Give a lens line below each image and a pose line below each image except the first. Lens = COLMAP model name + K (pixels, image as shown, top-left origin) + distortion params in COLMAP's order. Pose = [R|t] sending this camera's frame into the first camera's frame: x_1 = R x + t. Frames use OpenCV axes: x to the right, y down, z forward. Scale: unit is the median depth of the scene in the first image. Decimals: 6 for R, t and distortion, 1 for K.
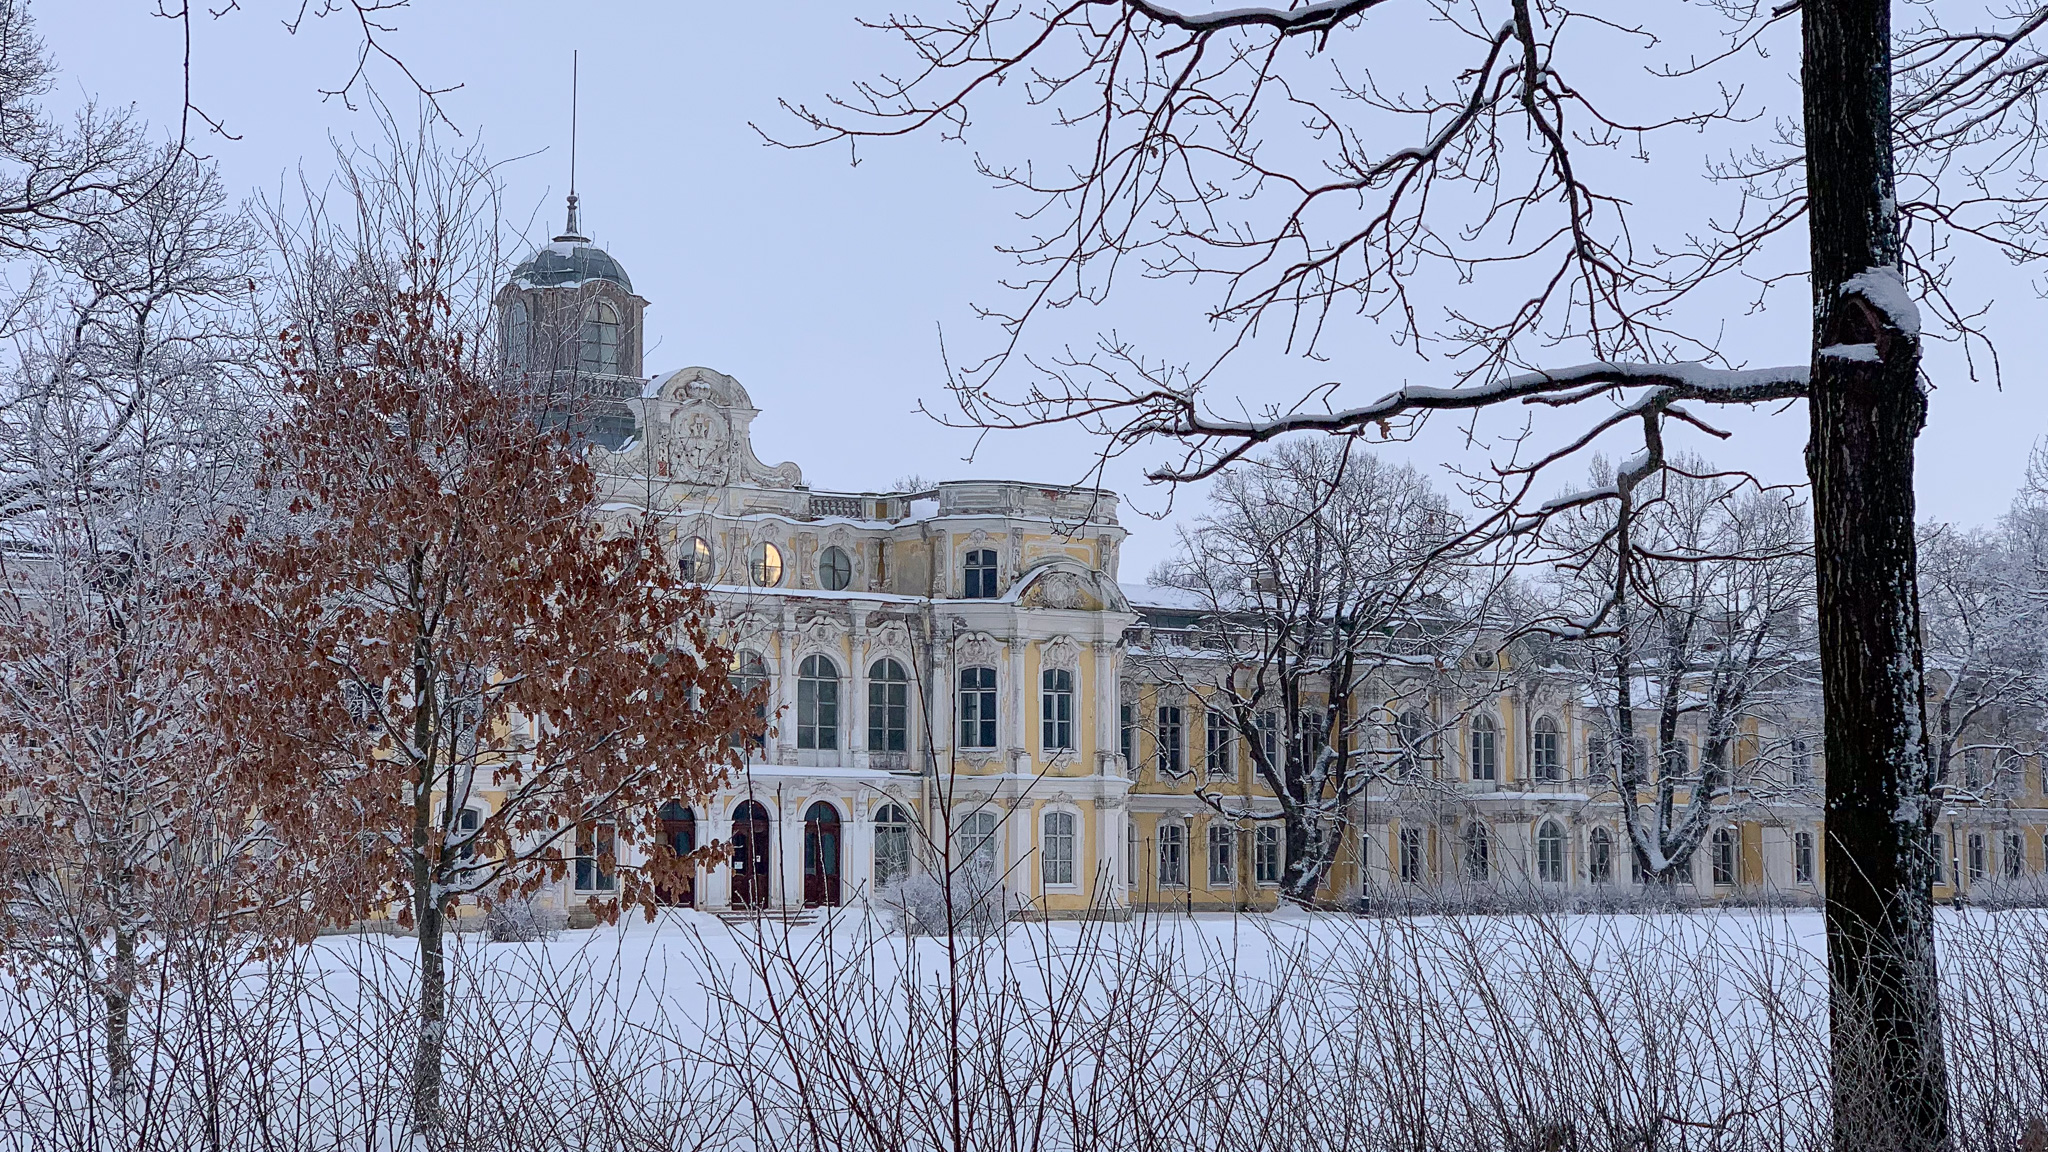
lens RADIAL K [[3075.1, 0, 1032.4], [0, 3075.1, 590.2], [0, 0, 1]] dist [0.019159, 0.000000]
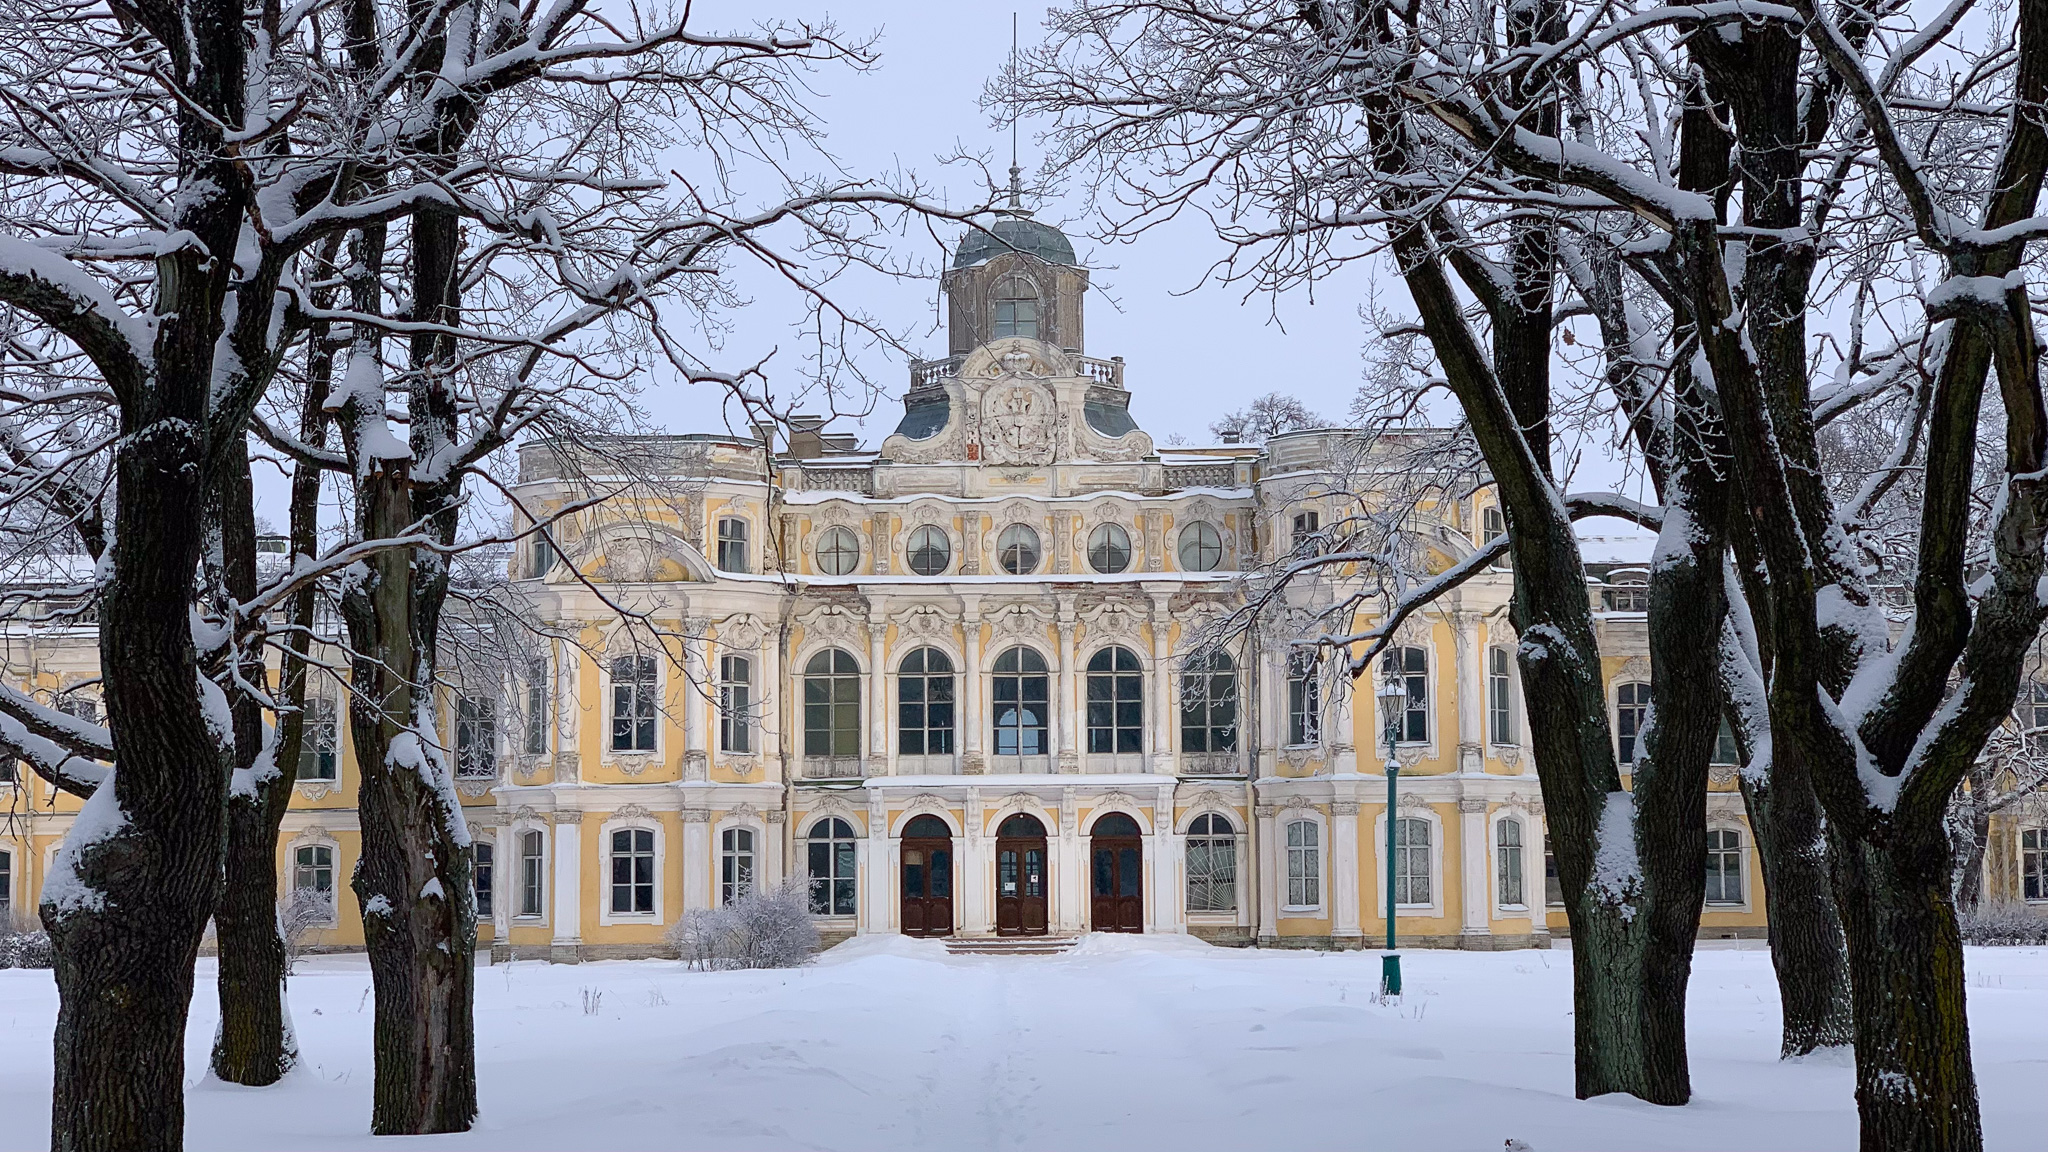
lens RADIAL K [[3075.1, 0, 1034.8], [0, 3075.1, 568.0], [0, 0, 1]] dist [0.019159, 0.000000]
pose [[0.829370, -0.068036, -0.554542, 0.395411], [0.063732, 0.997600, -0.027077, 0.020555], [0.555053, -0.012885, 0.831715, 0.248693]]
